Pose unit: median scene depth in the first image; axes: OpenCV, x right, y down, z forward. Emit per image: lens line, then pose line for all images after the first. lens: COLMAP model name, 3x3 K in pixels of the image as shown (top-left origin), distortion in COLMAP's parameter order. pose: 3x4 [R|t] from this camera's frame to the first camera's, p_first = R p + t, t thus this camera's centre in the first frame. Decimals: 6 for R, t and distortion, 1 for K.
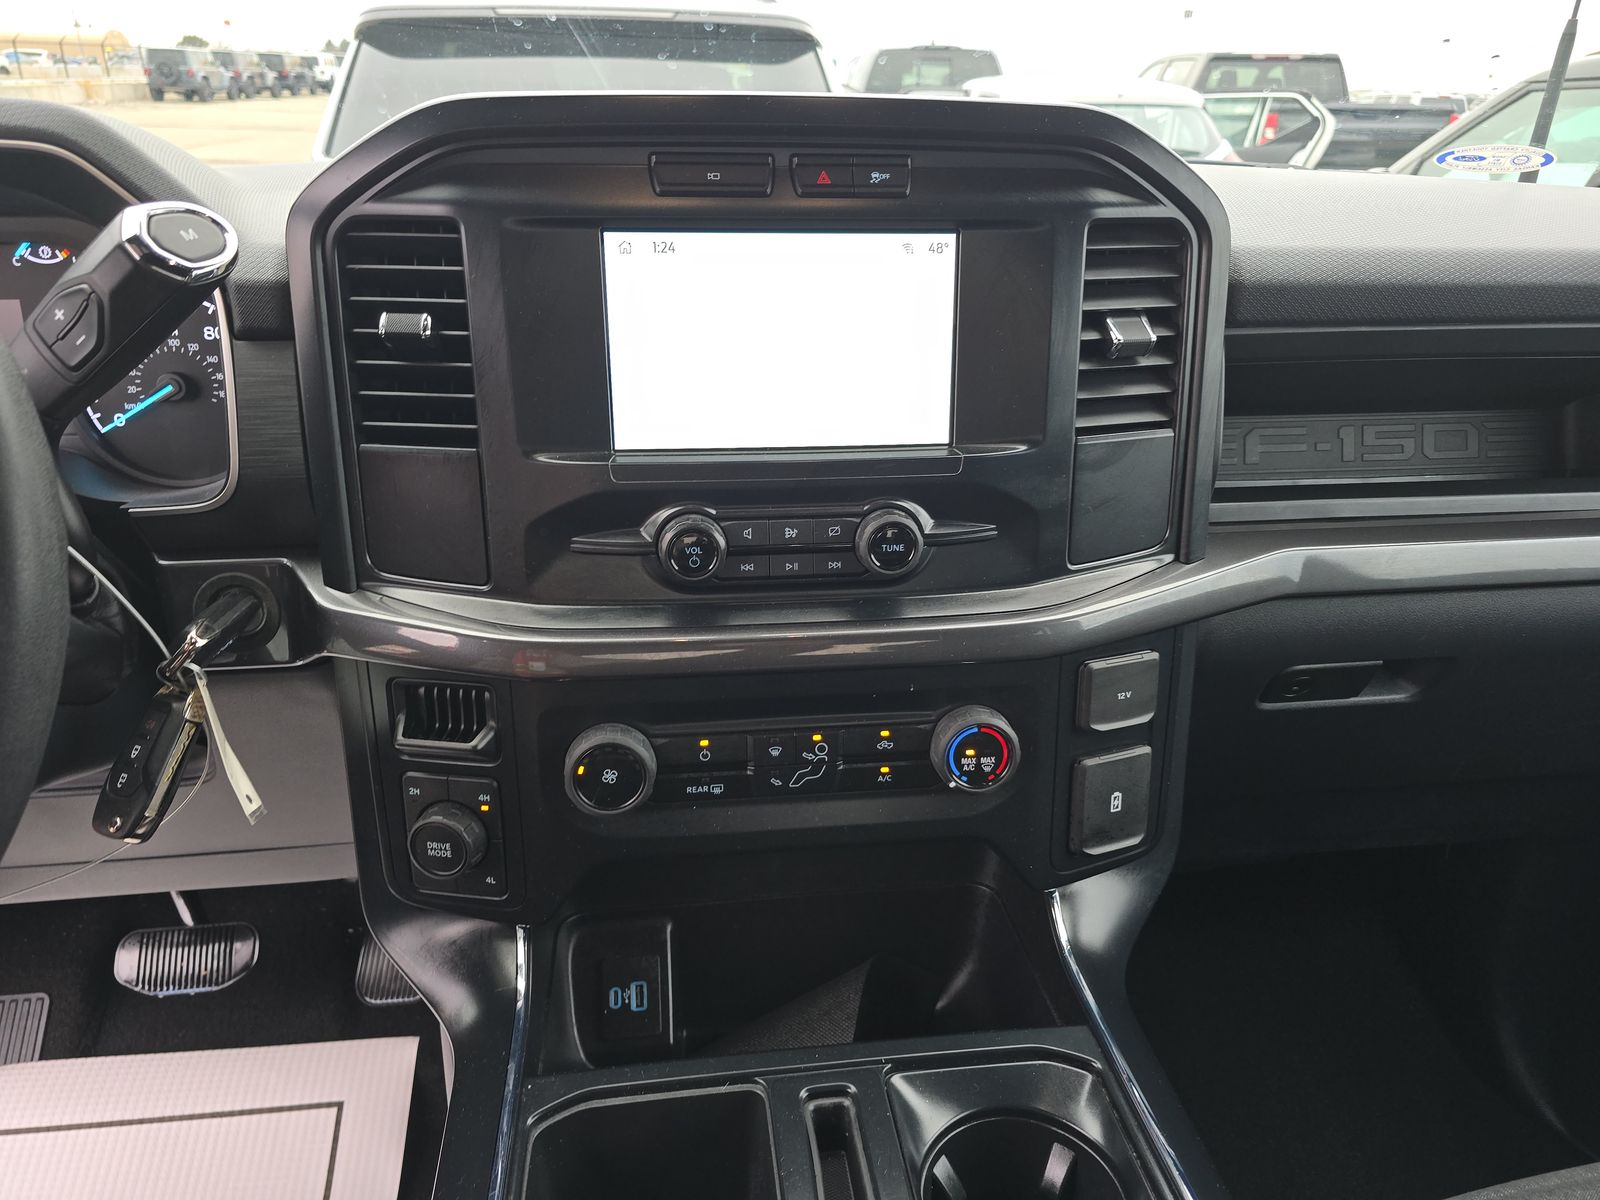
lens RADIAL K [[1066.6, 0, 804.7], [0, 1066.6, 592.3], [0, 0, 1]] dist [0.003940, -0.004680]
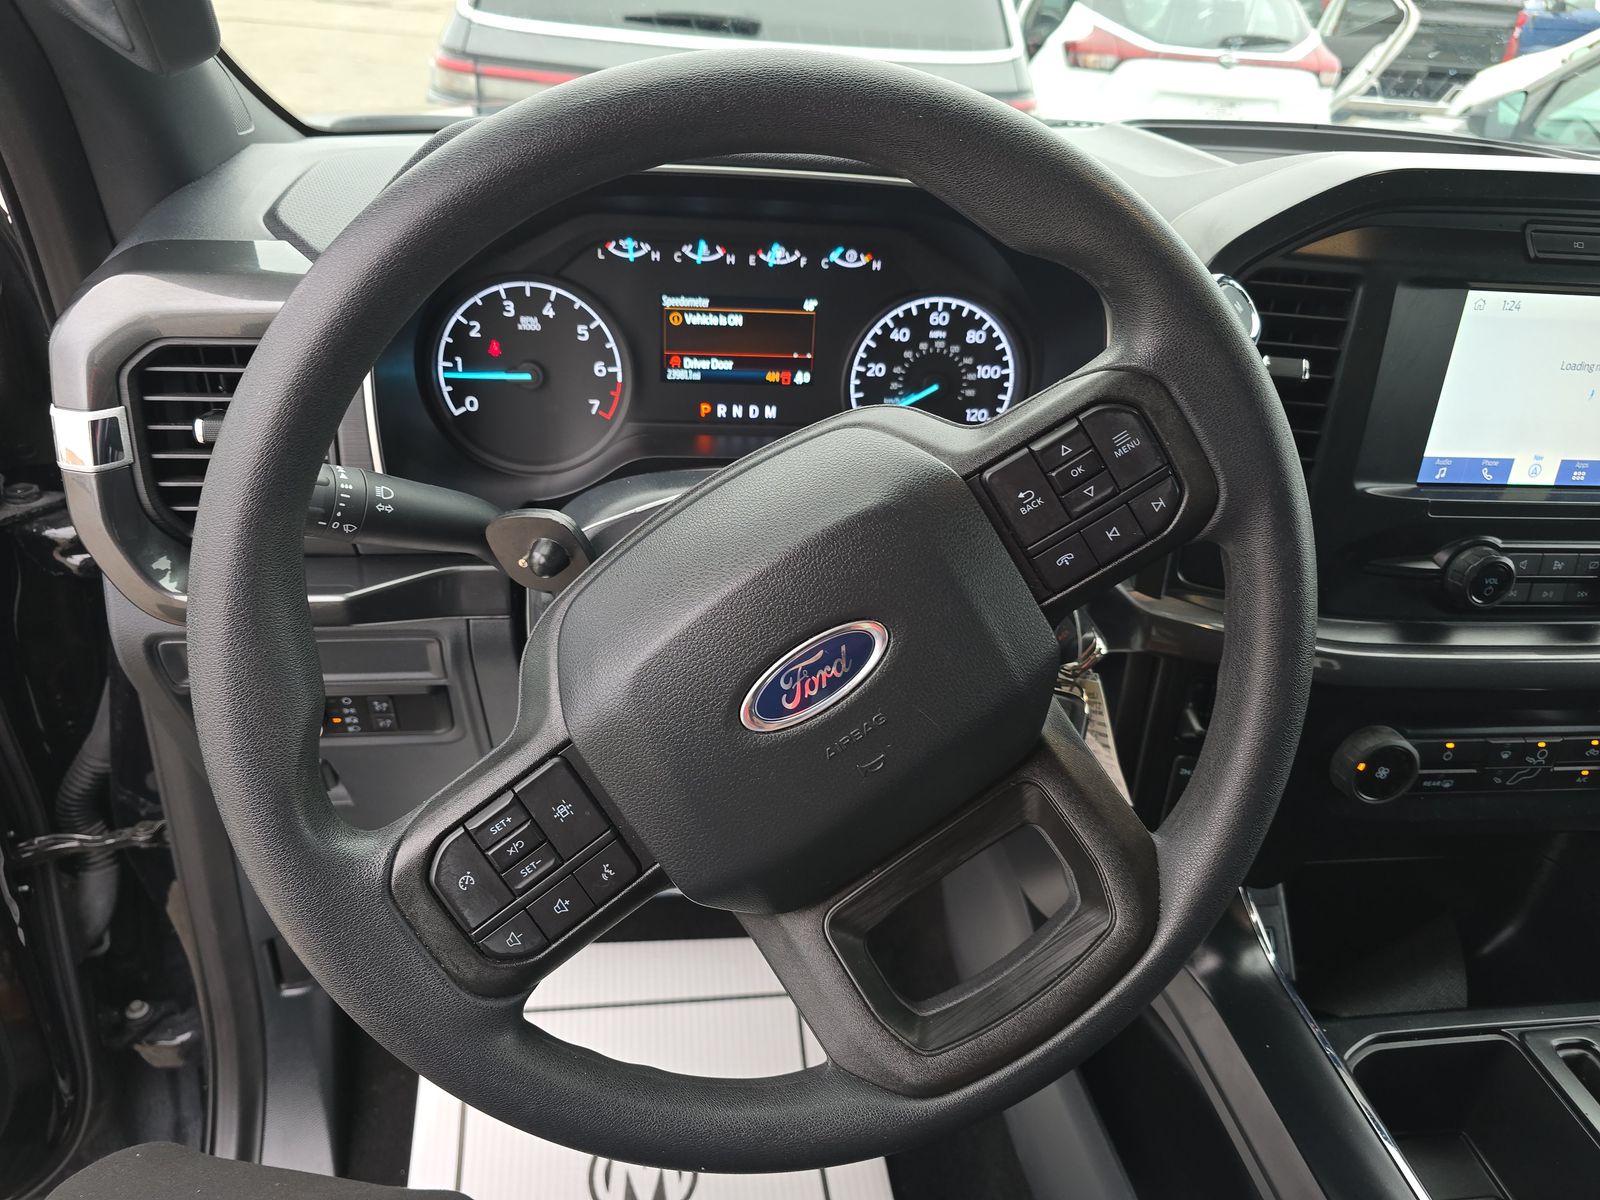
lens RADIAL K [[1066.6, 0, 796.8], [0, 1066.6, 603.5], [0, 0, 1]] dist [0.003940, -0.004680]
pose [[0.998506, 0.049849, 0.022371, -0.774572], [-0.052281, 0.990641, 0.126080, -0.108467], [-0.015876, -0.127062, 0.991768, -0.090039]]
